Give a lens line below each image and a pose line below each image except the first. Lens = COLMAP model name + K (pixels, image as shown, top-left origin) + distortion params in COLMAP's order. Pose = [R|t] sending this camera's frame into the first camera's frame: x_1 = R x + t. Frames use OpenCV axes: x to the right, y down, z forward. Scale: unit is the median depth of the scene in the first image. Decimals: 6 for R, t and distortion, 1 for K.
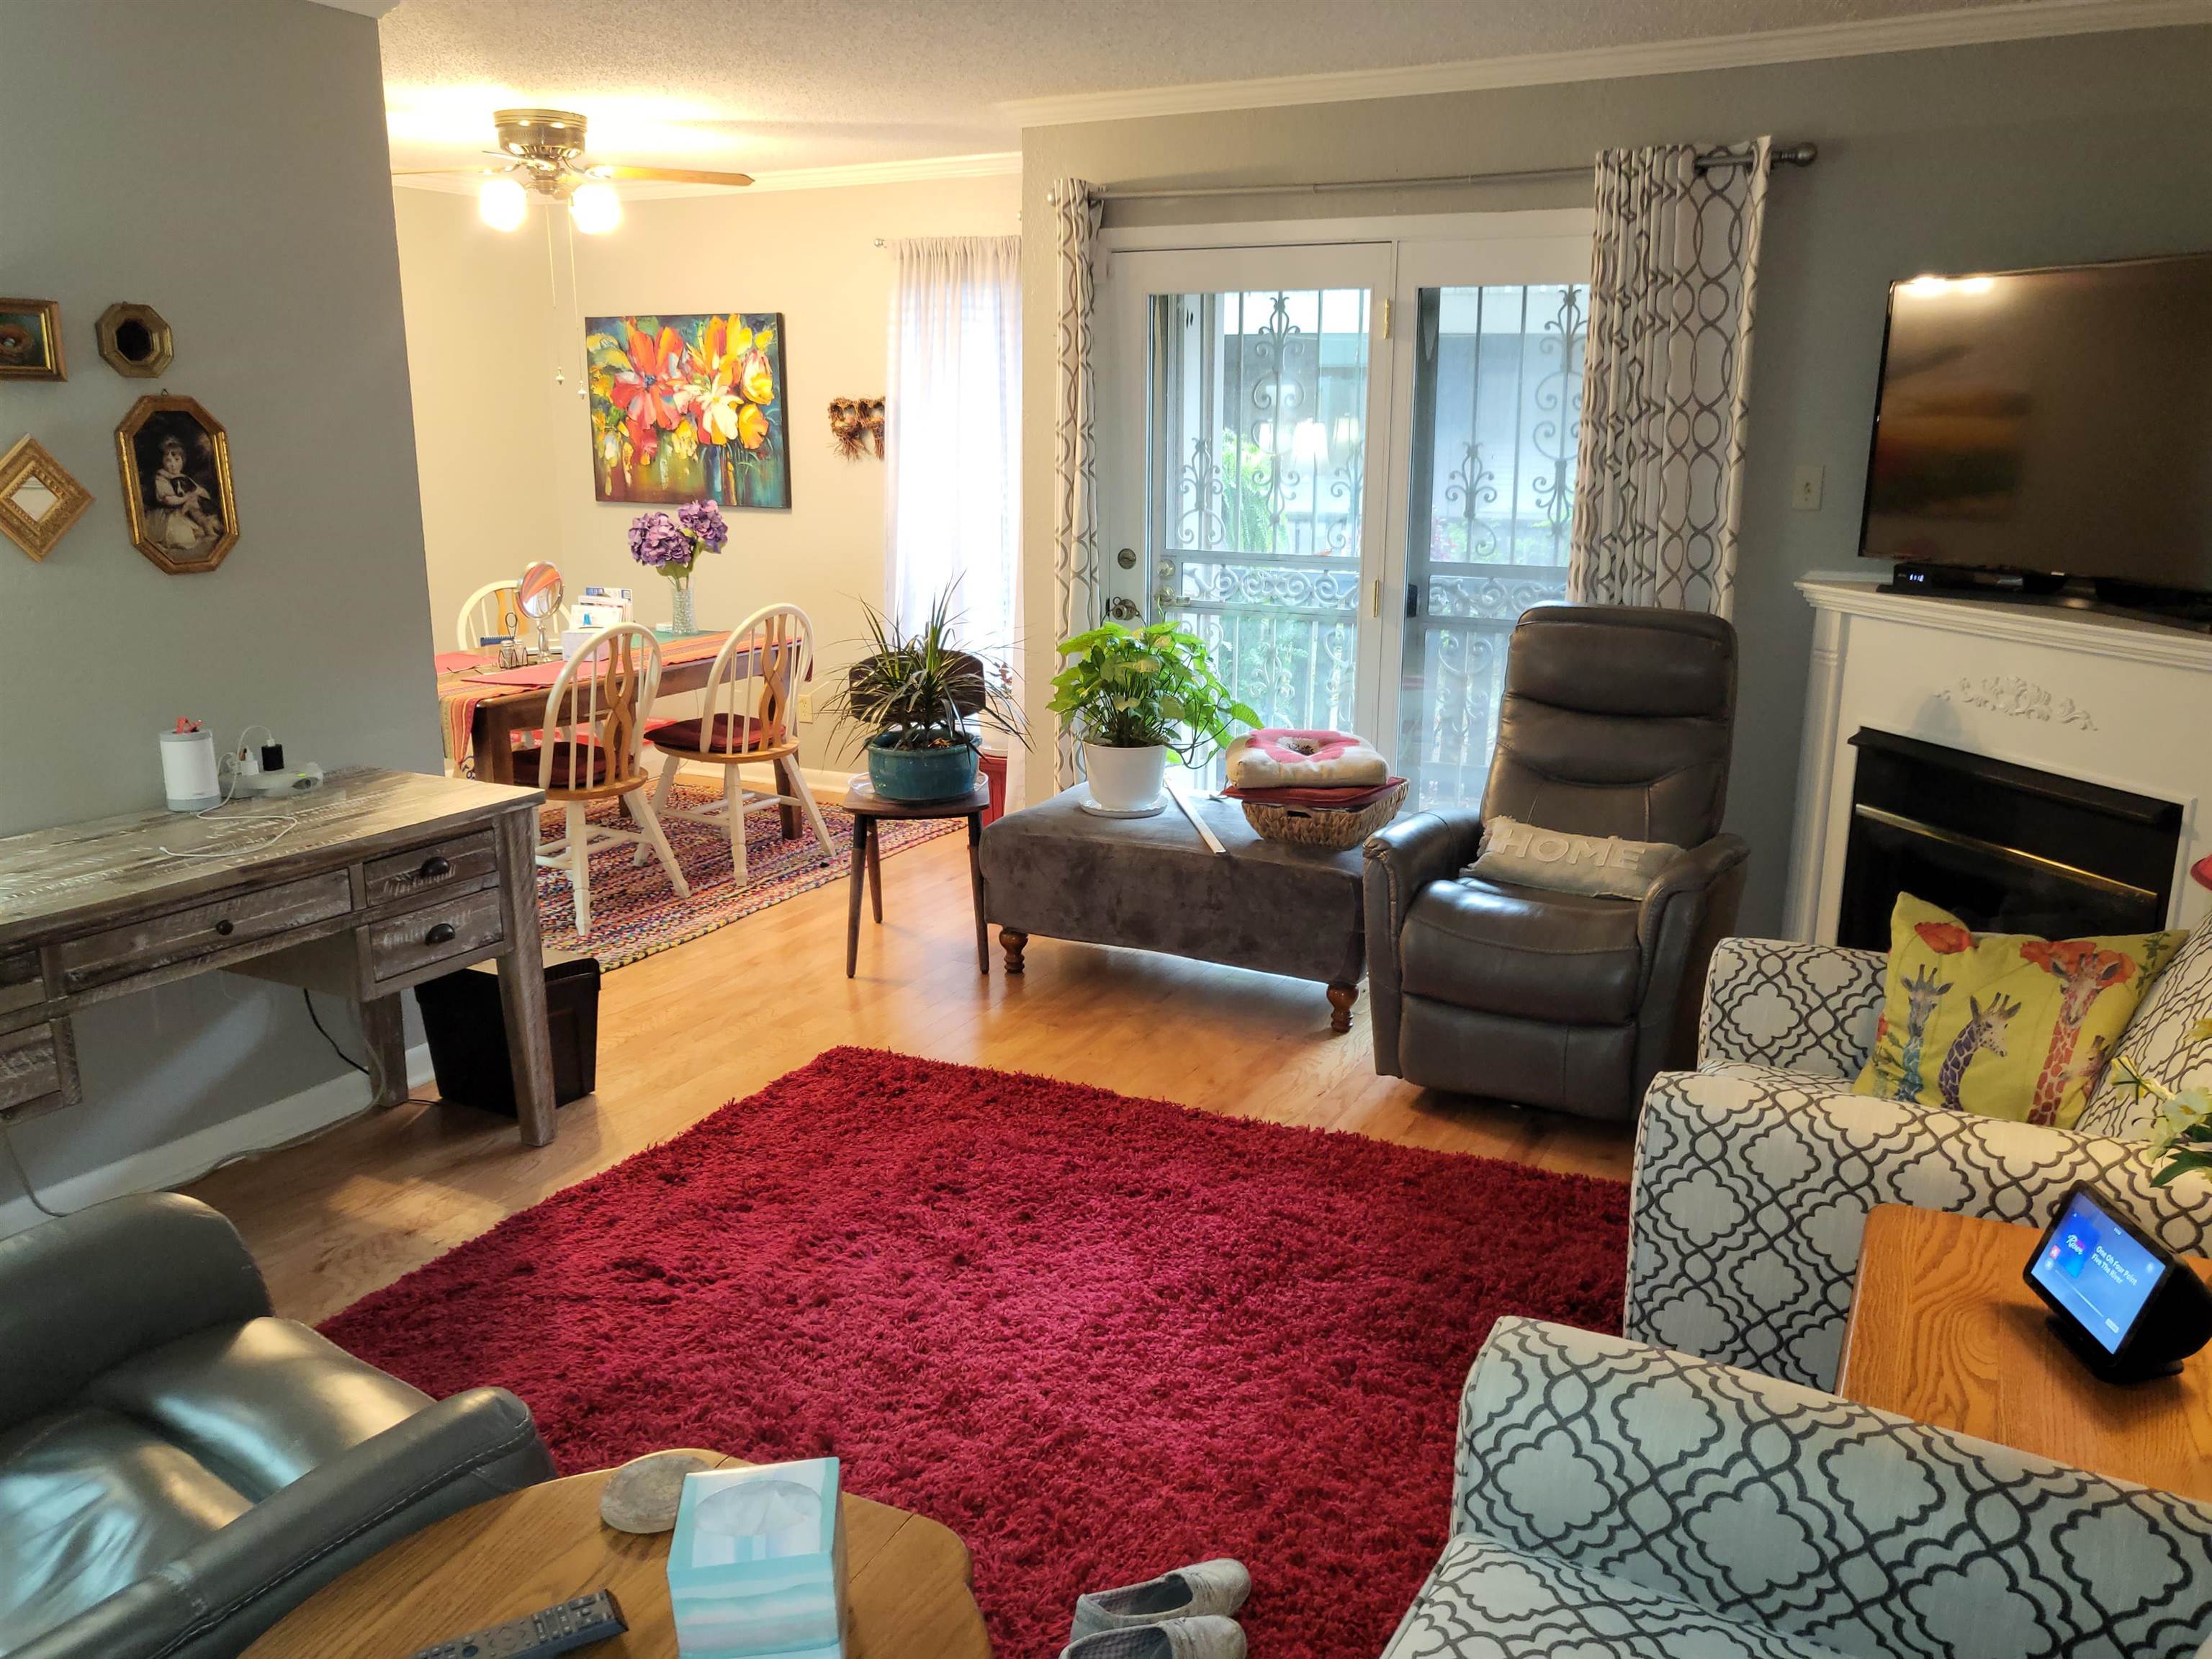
lens RADIAL K [[1709.1, 0, 1106.0], [0, 1709.1, 829.5], [0, 0, 1]] dist [-0.010554, 0.059417]
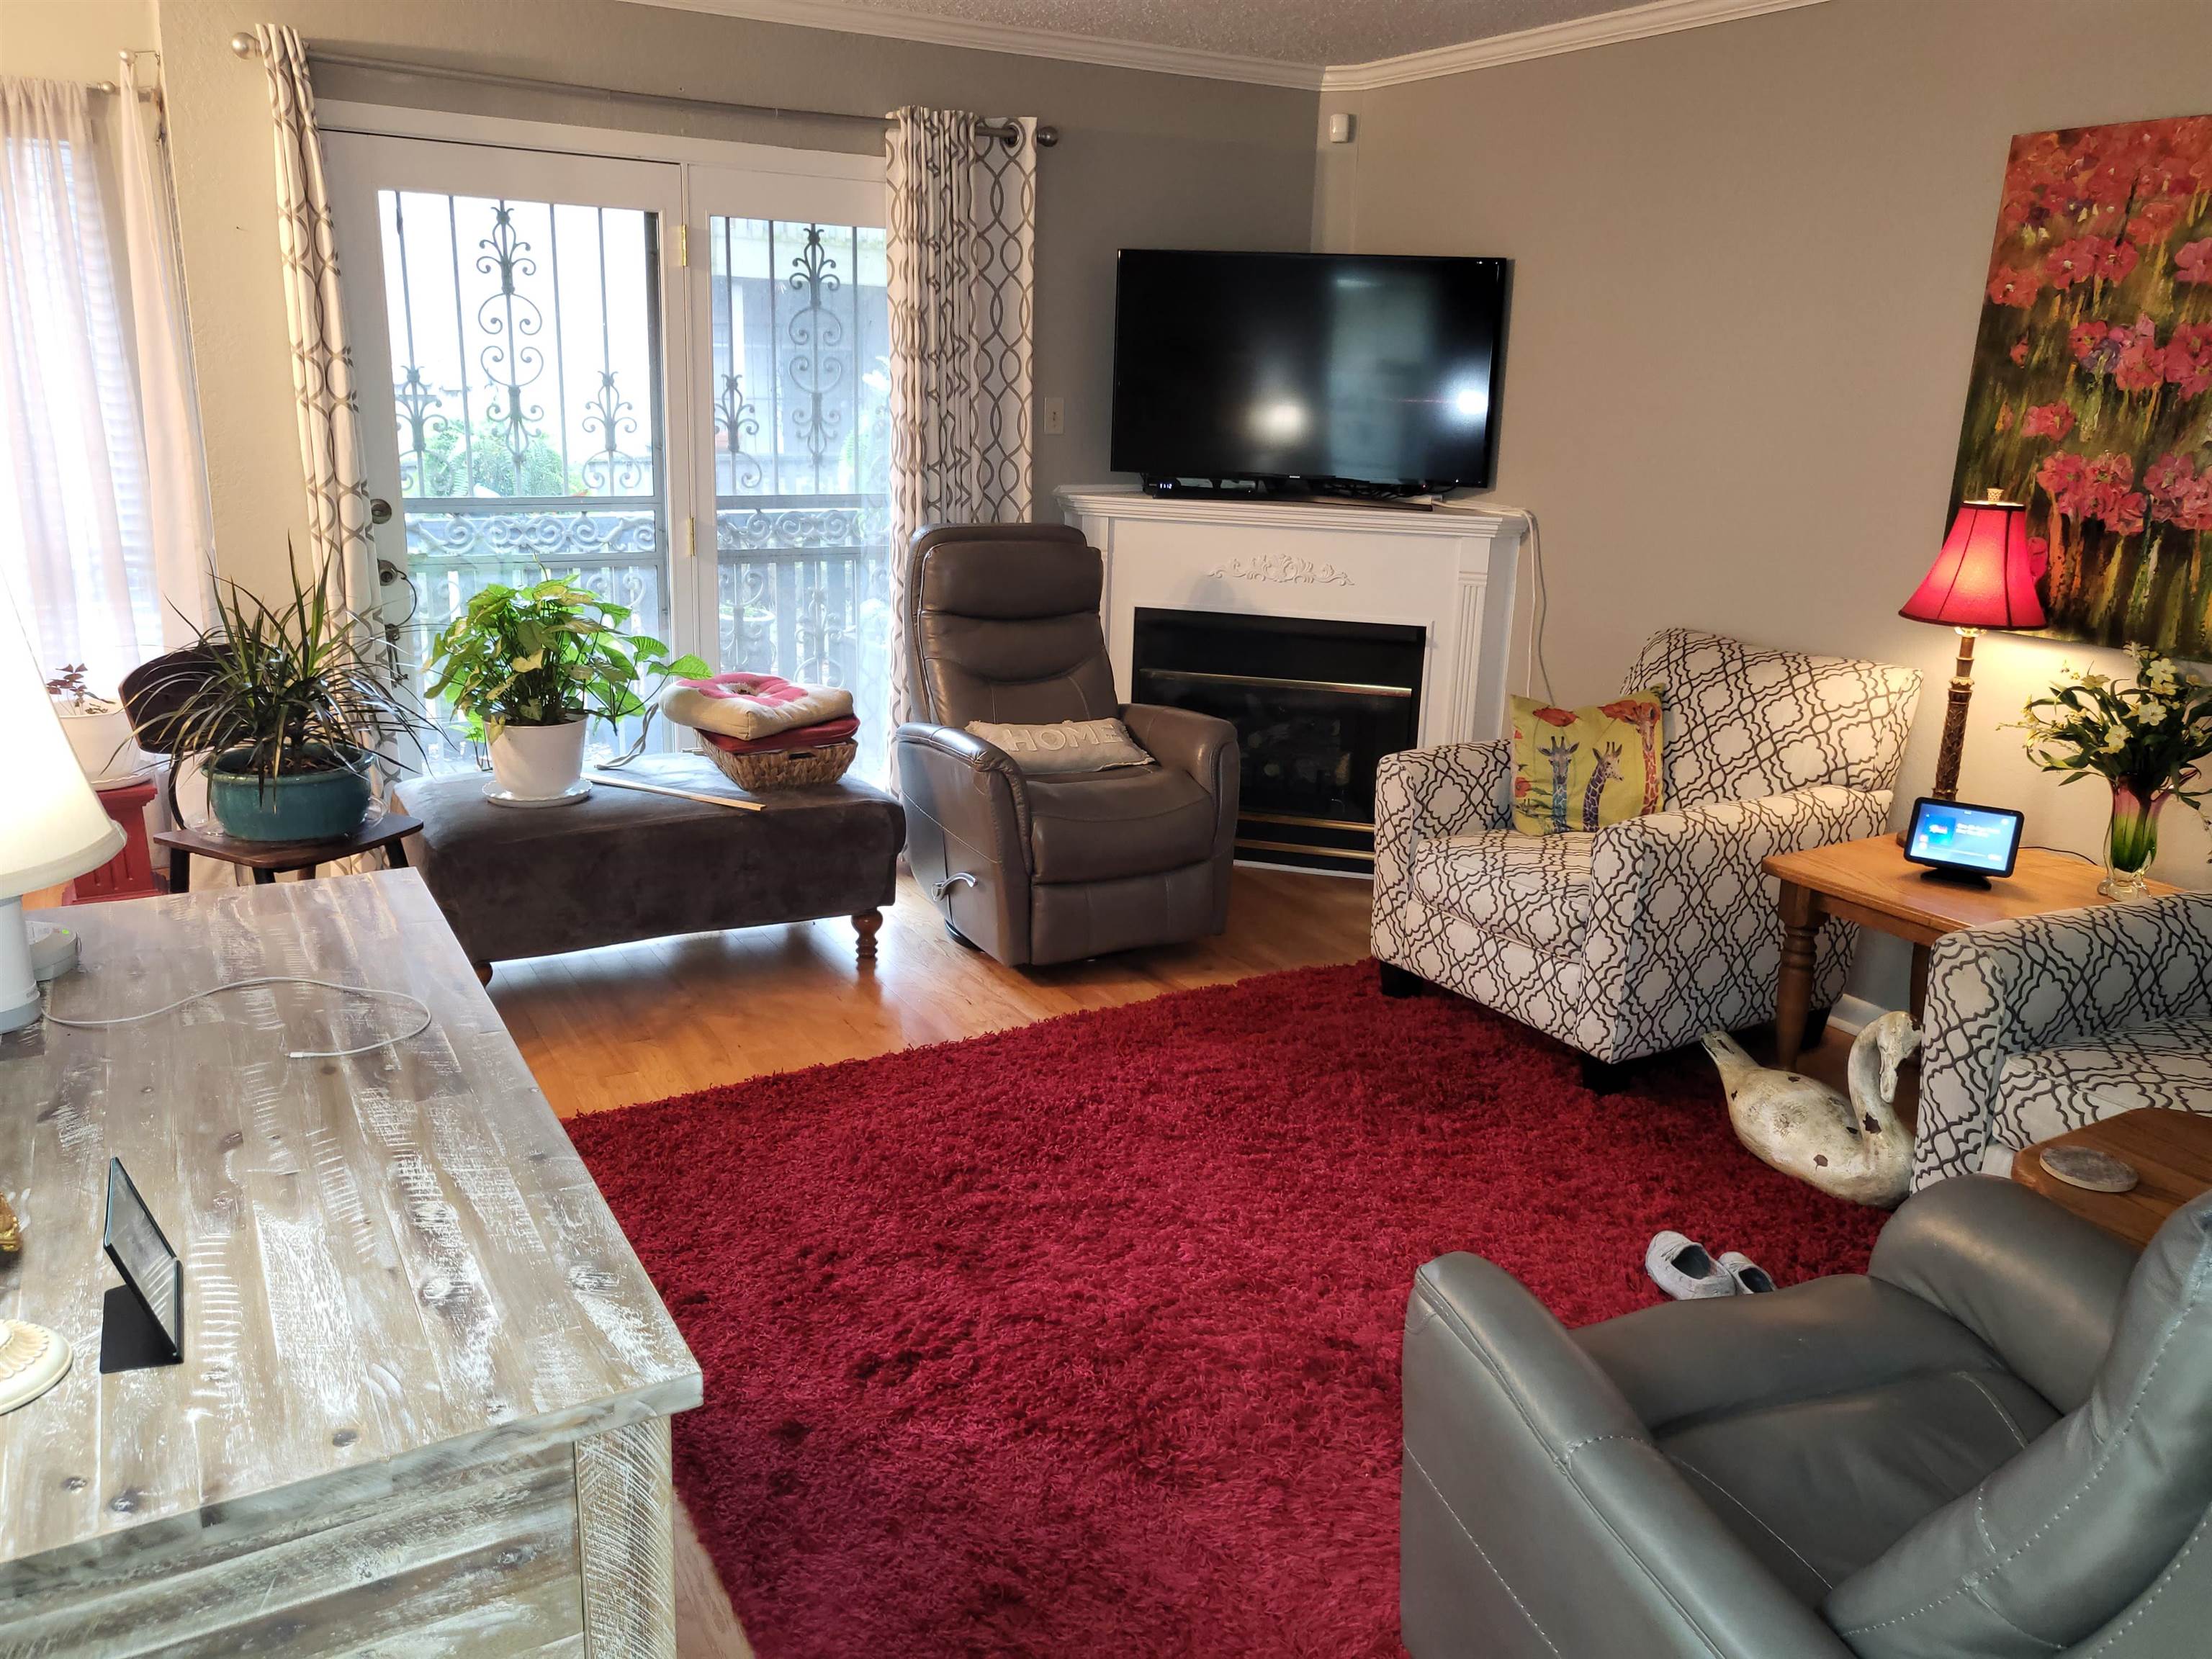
lens RADIAL K [[1715.2, 0, 1122.3], [0, 1715.2, 834.0], [0, 0, 1]] dist [-0.021477, 0.068333]
pose [[0.544808, -0.206441, 0.812752, -0.600640], [0.175094, 0.975864, 0.130502, -0.061755], [-0.820077, 0.071210, 0.567805, 0.294474]]
